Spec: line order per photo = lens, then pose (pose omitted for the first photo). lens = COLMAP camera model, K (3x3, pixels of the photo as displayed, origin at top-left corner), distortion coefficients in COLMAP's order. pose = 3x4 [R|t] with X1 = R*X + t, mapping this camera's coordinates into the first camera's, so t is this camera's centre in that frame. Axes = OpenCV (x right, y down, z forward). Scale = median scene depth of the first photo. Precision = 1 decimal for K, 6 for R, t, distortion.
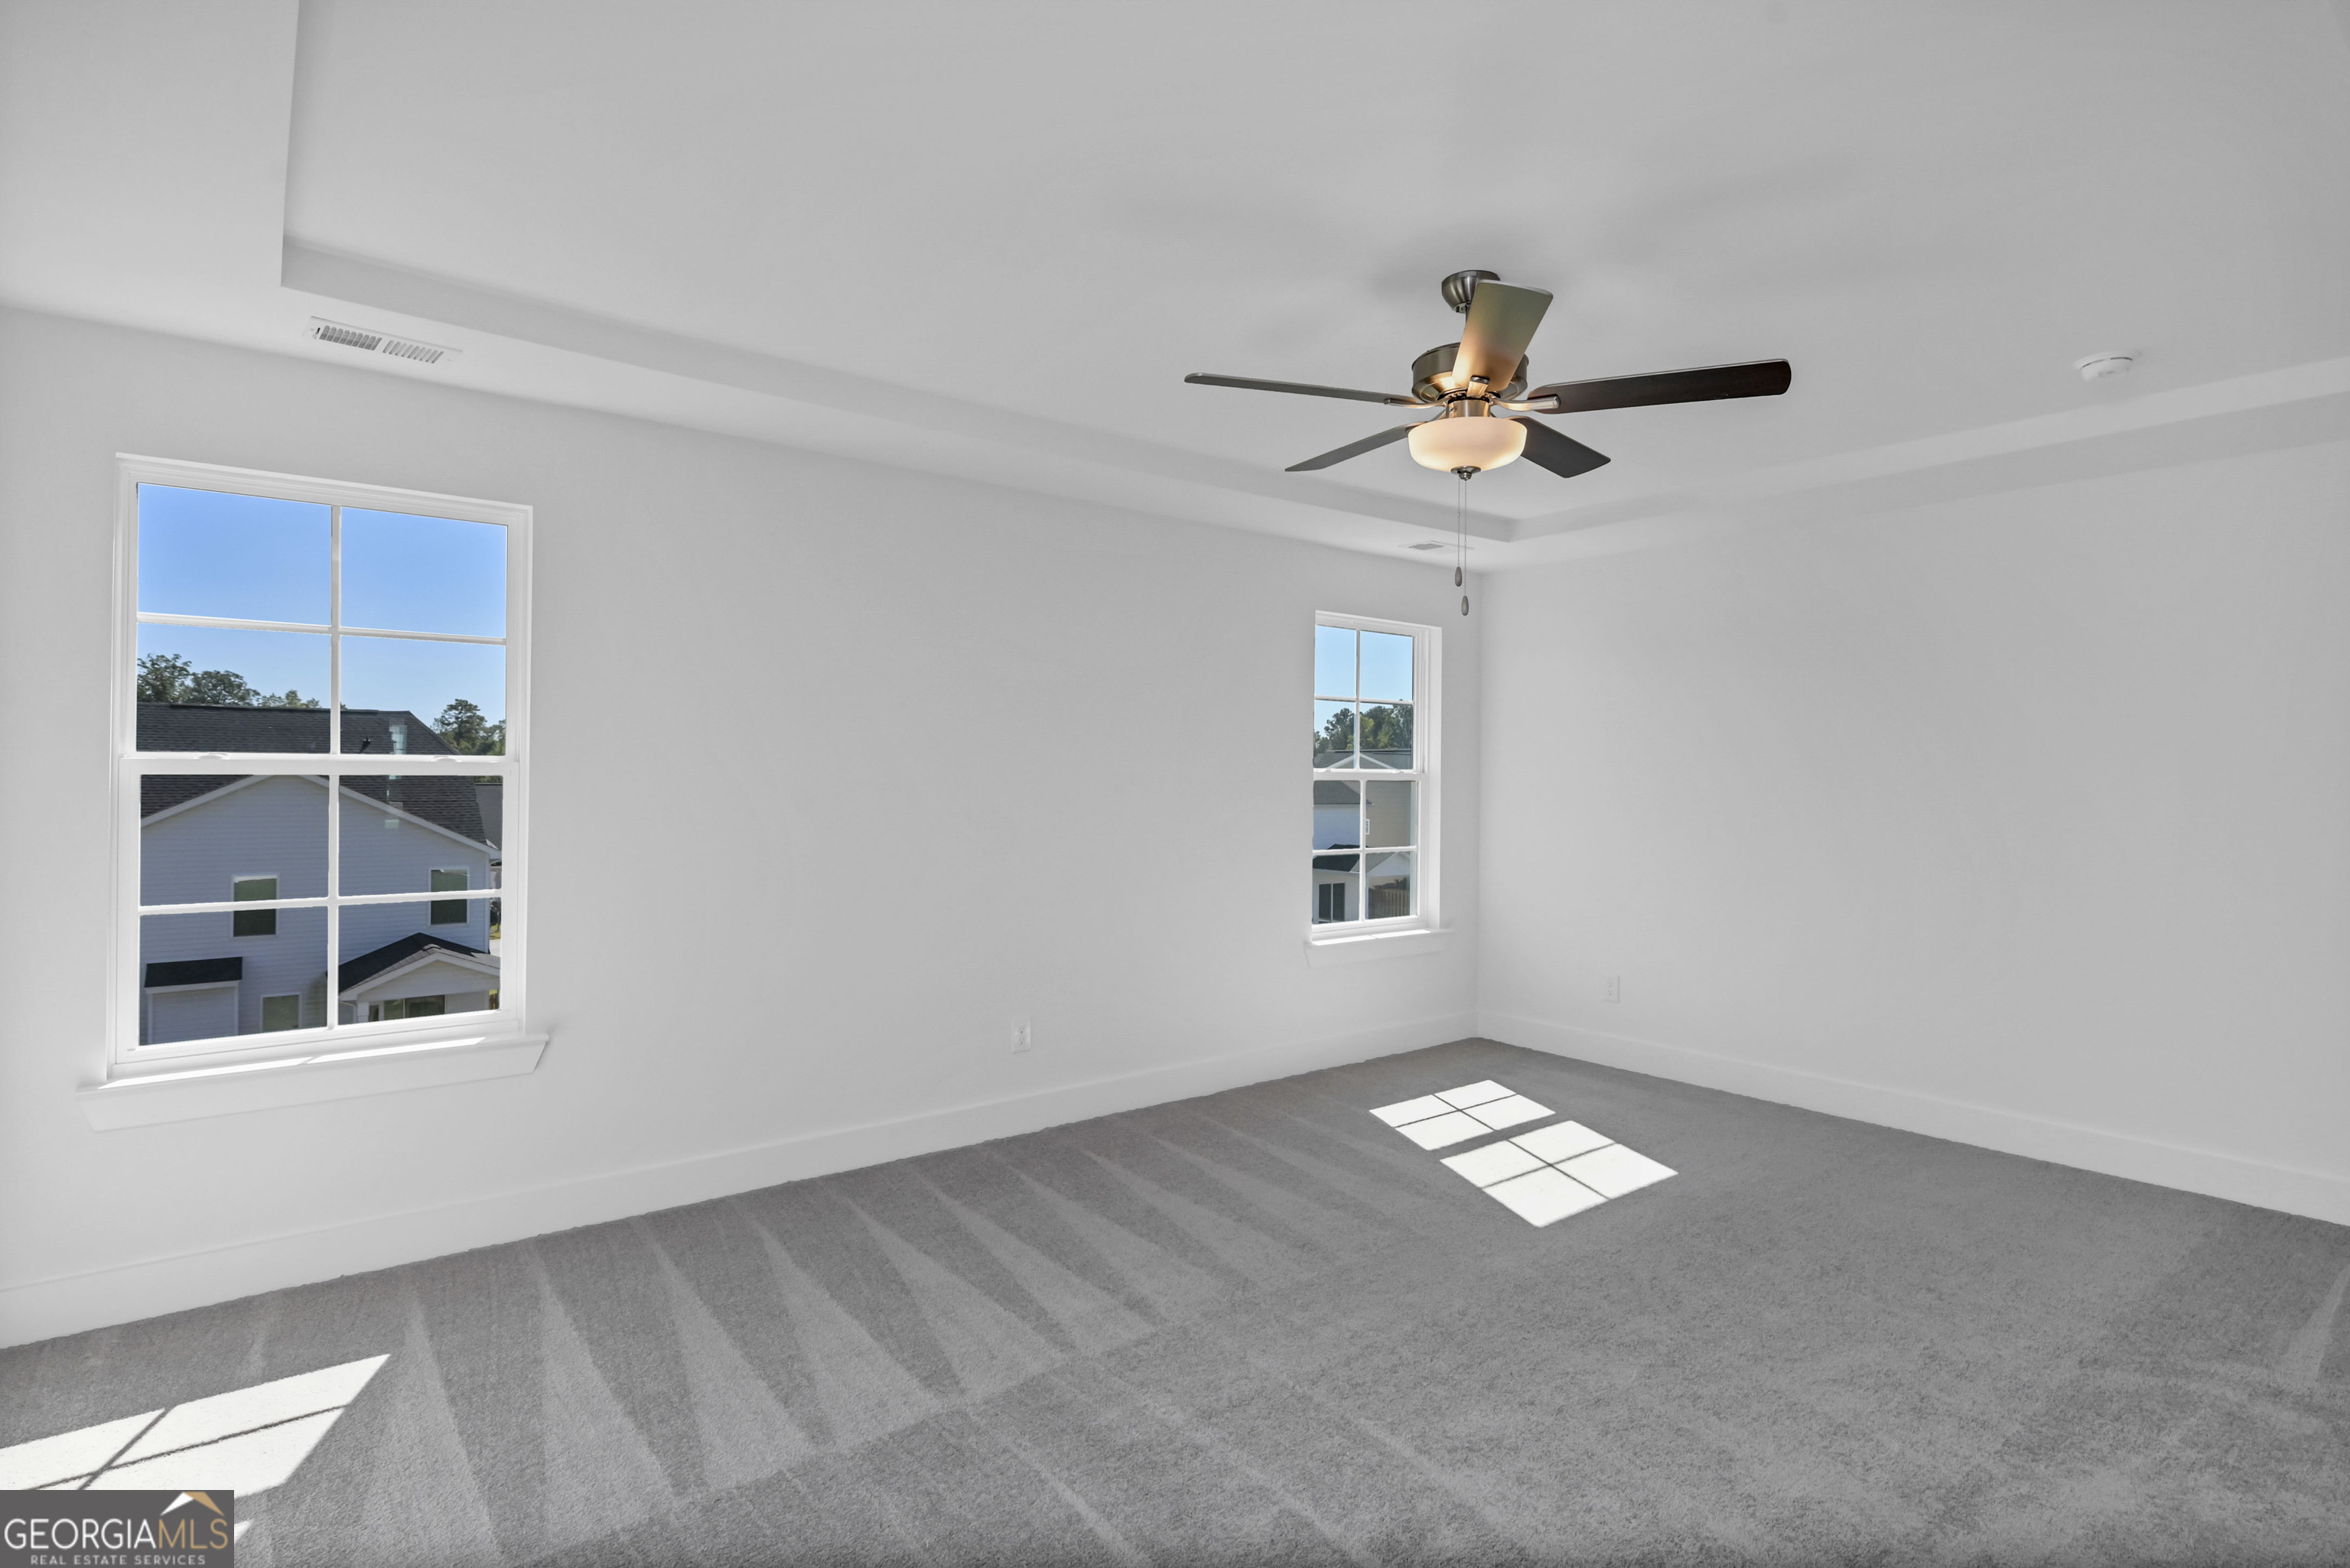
lens RADIAL K [[1188.1, 0, 1159.5], [0, 1188.1, 783.0], [0, 0, 1]] dist [0.005371, -0.008440]
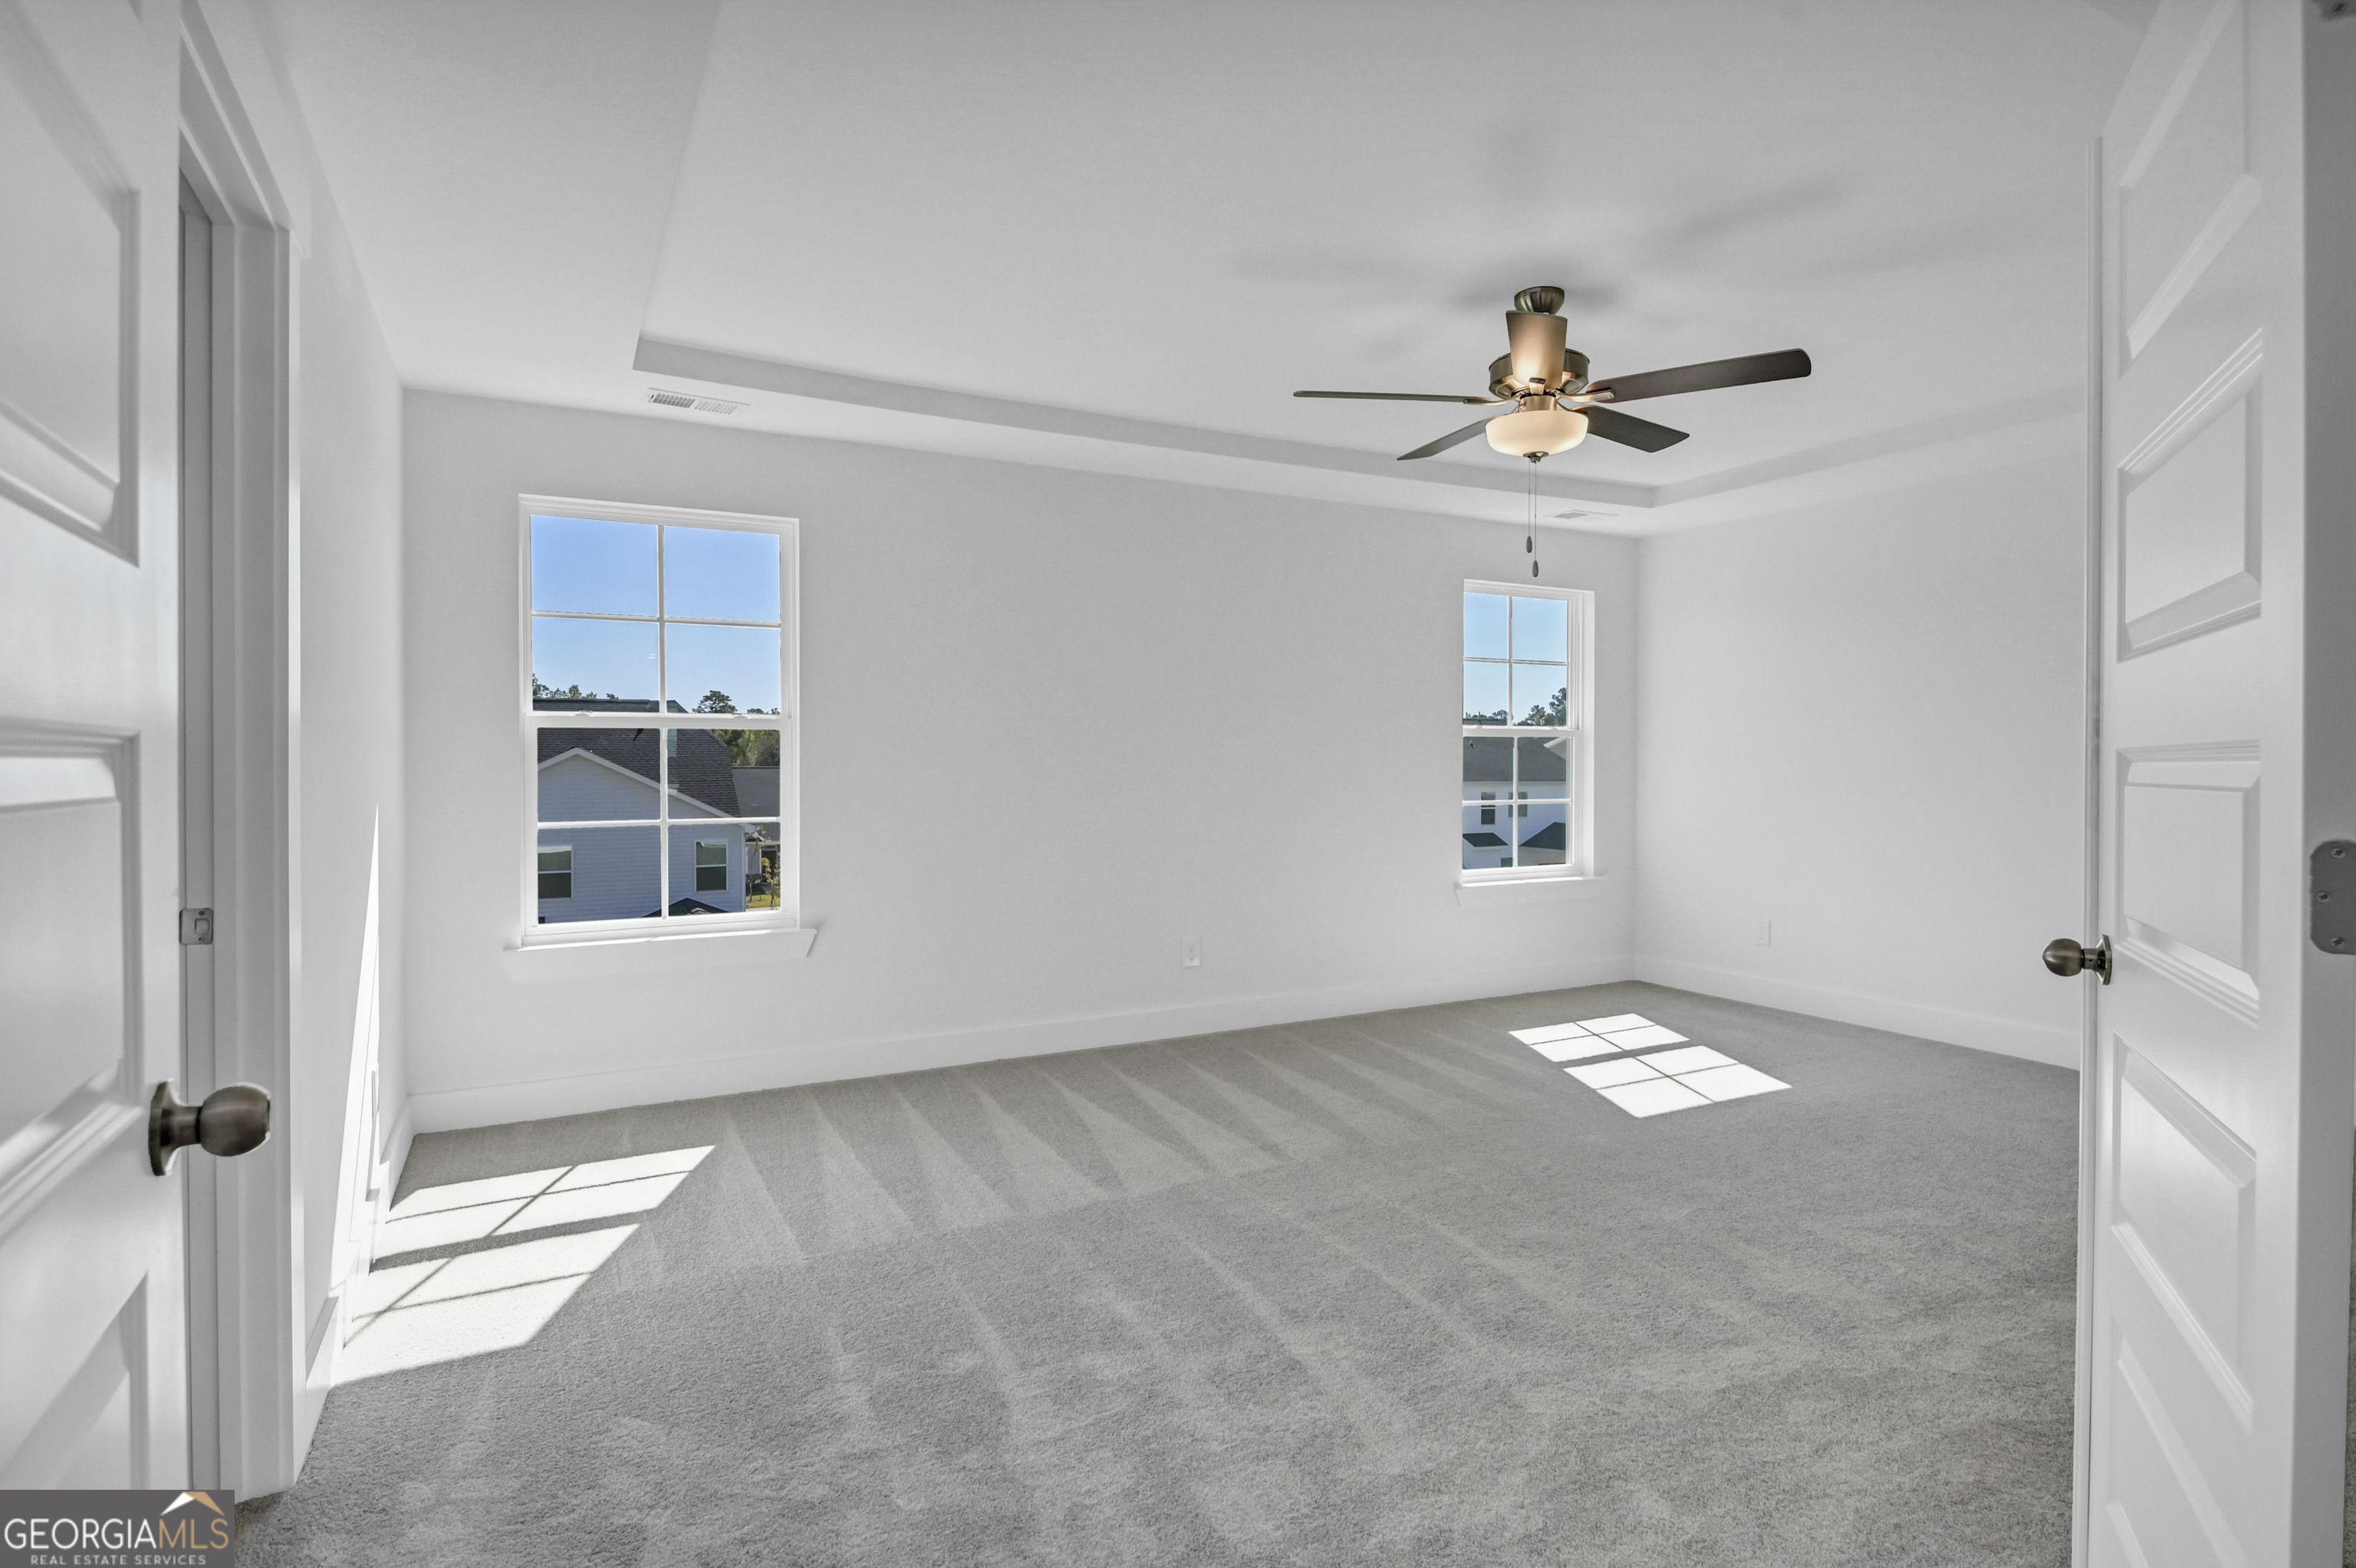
lens RADIAL K [[1191.1, 0, 1180.3], [0, 1191.1, 782.3], [0, 0, 1]] dist [0.005371, -0.008440]
pose [[0.987448, -0.008460, -0.157719, 0.087740], [0.010969, 0.999827, 0.015043, 0.040808], [0.157564, -0.016584, 0.987370, -0.228301]]
